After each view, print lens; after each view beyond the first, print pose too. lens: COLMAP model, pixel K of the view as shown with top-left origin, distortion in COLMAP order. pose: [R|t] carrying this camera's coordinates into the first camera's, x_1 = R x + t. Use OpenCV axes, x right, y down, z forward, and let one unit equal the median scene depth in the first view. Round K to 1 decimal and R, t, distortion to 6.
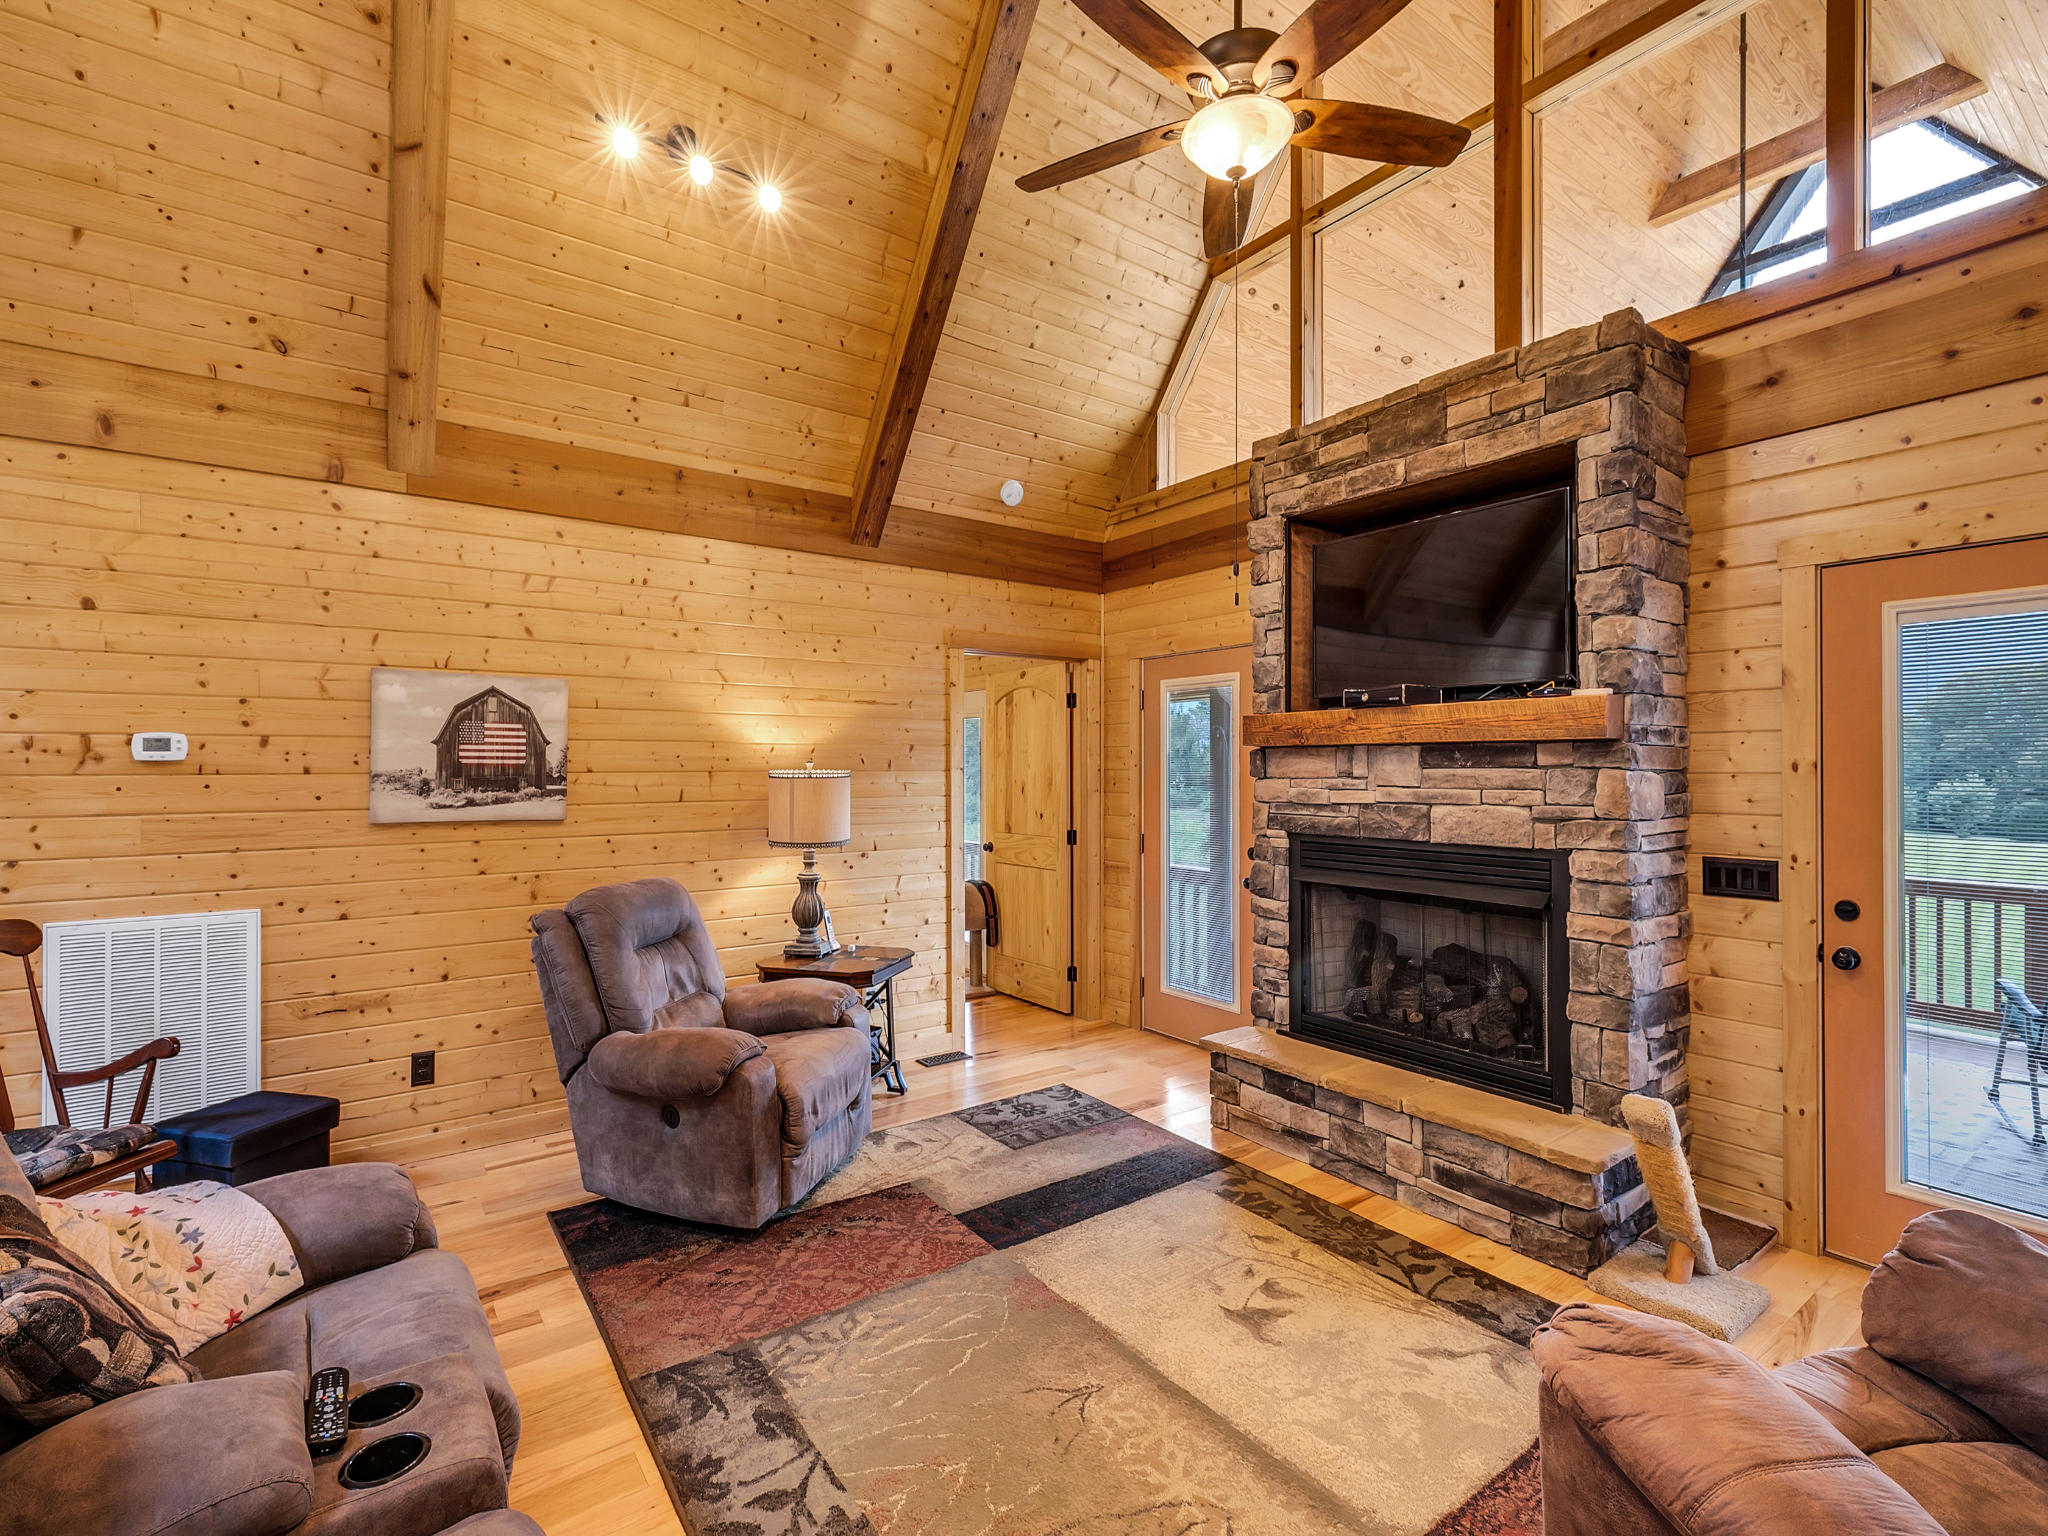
lens RADIAL K [[949.9, 0, 1024.0], [0, 949.9, 768.0], [0, 0, 1]] dist [-0.000698, -0.000579]
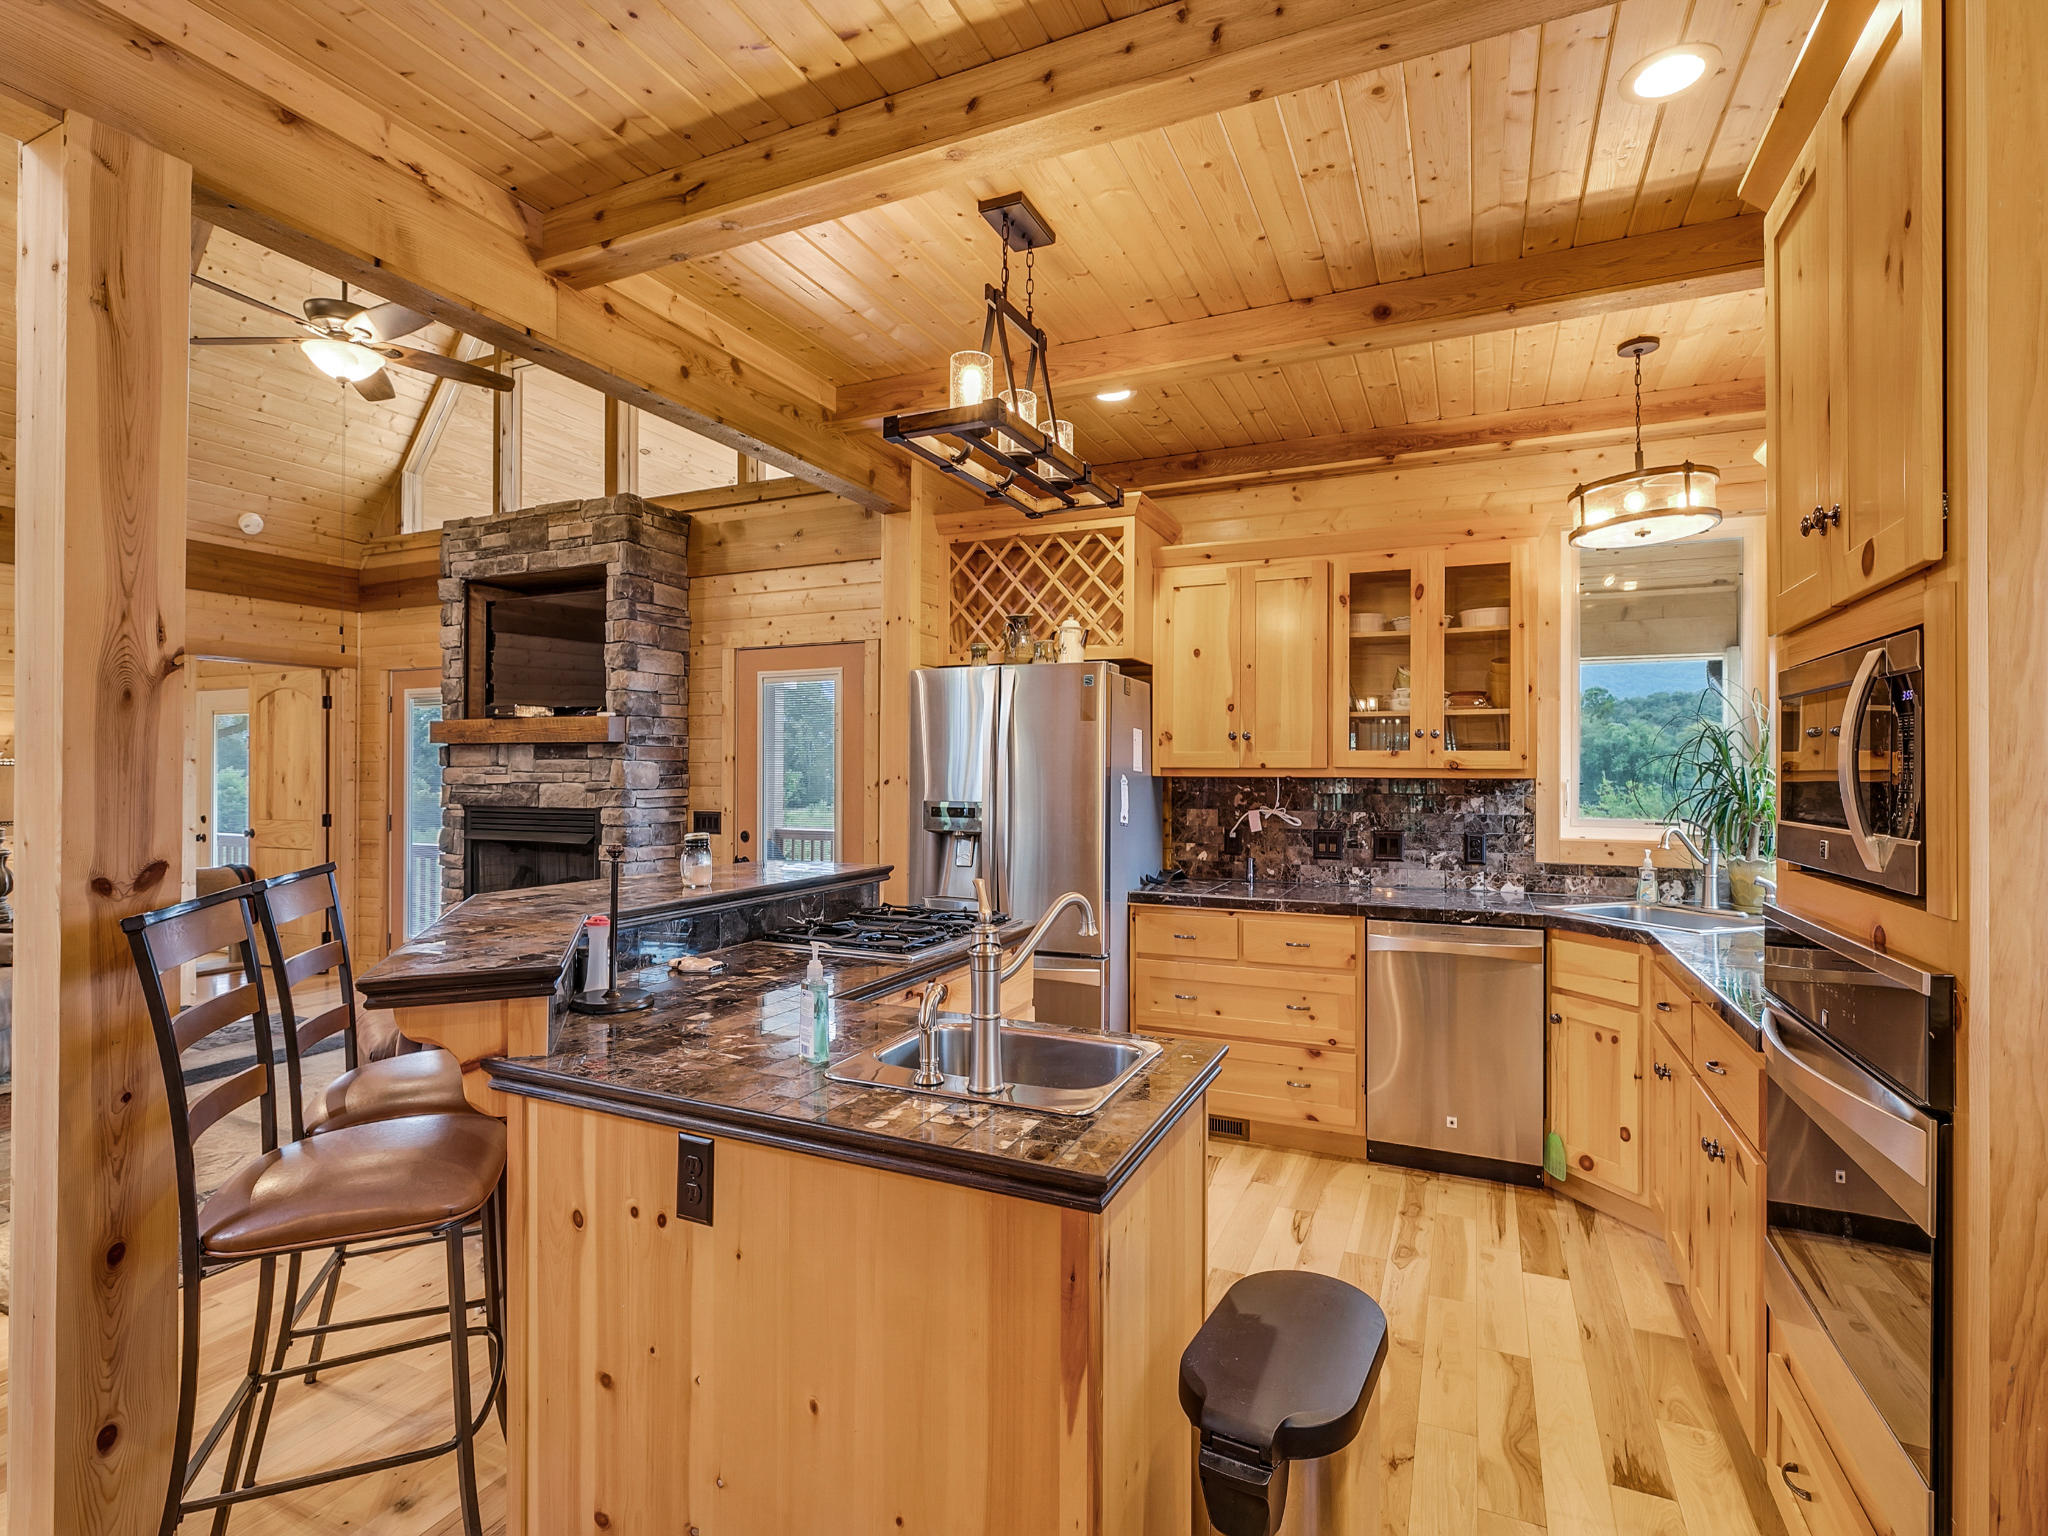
lens RADIAL K [[997.9, 0, 1024.0], [0, 997.9, 768.0], [0, 0, 1]] dist [-0.002584, -0.000718]
pose [[0.869220, 0.004213, 0.494407, 0.264642], [-0.003079, 0.999990, -0.003108, 0.014431], [-0.494415, 0.001179, 0.869225, -0.672209]]
